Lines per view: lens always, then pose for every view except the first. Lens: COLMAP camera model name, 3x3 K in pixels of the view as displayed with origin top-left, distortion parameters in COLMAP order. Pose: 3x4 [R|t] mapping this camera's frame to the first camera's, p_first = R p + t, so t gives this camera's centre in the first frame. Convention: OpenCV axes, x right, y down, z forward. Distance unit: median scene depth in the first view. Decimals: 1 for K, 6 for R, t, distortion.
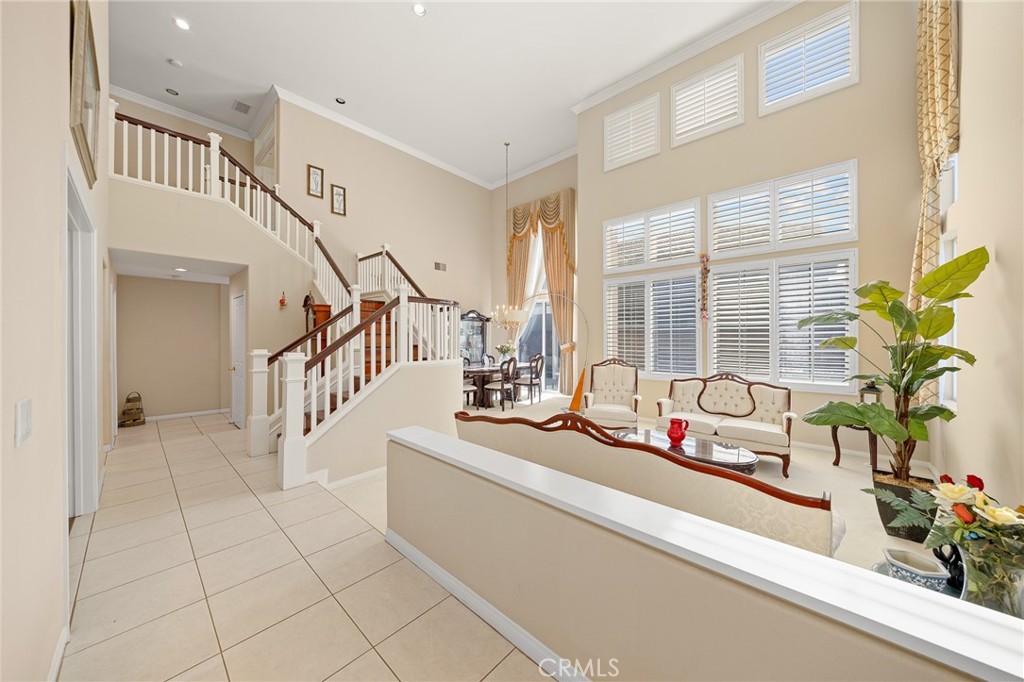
lens RADIAL K [[344.2, 0, 511.4], [0, 344.2, 340.0], [0, 0, 1]] dist [-0.006861, 0.000286]
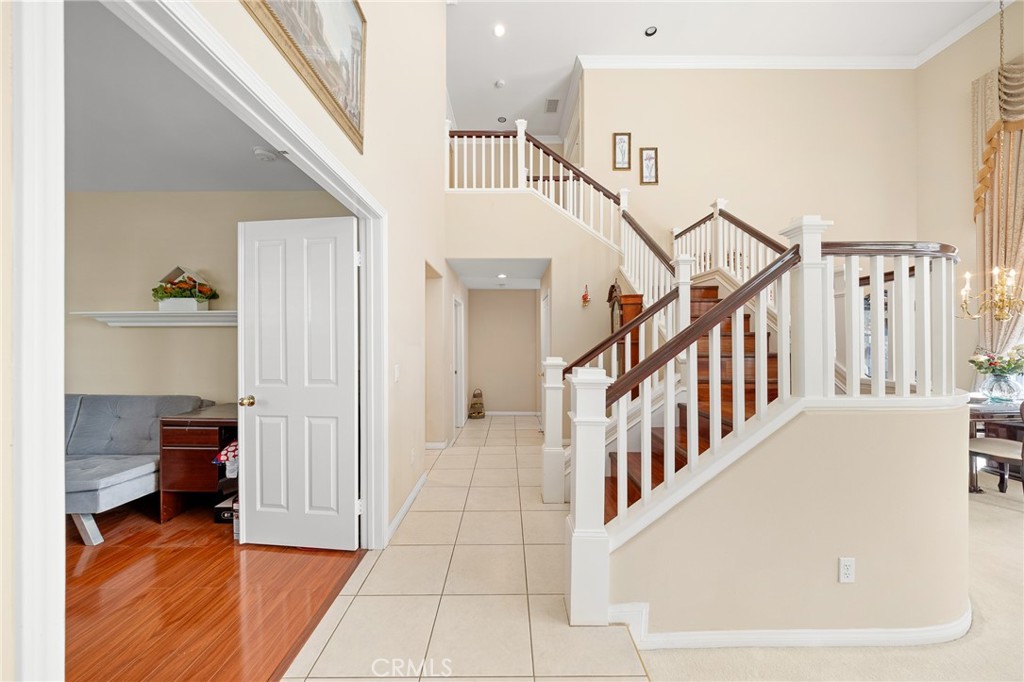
lens RADIAL K [[344.2, 0, 510.8], [0, 344.2, 343.3], [0, 0, 1]] dist [-0.006861, 0.000286]
pose [[0.675245, -0.002659, -0.737589, -0.155864], [0.000467, 0.999995, -0.003178, -0.000123], [0.737593, 0.001801, 0.675243, 0.267752]]
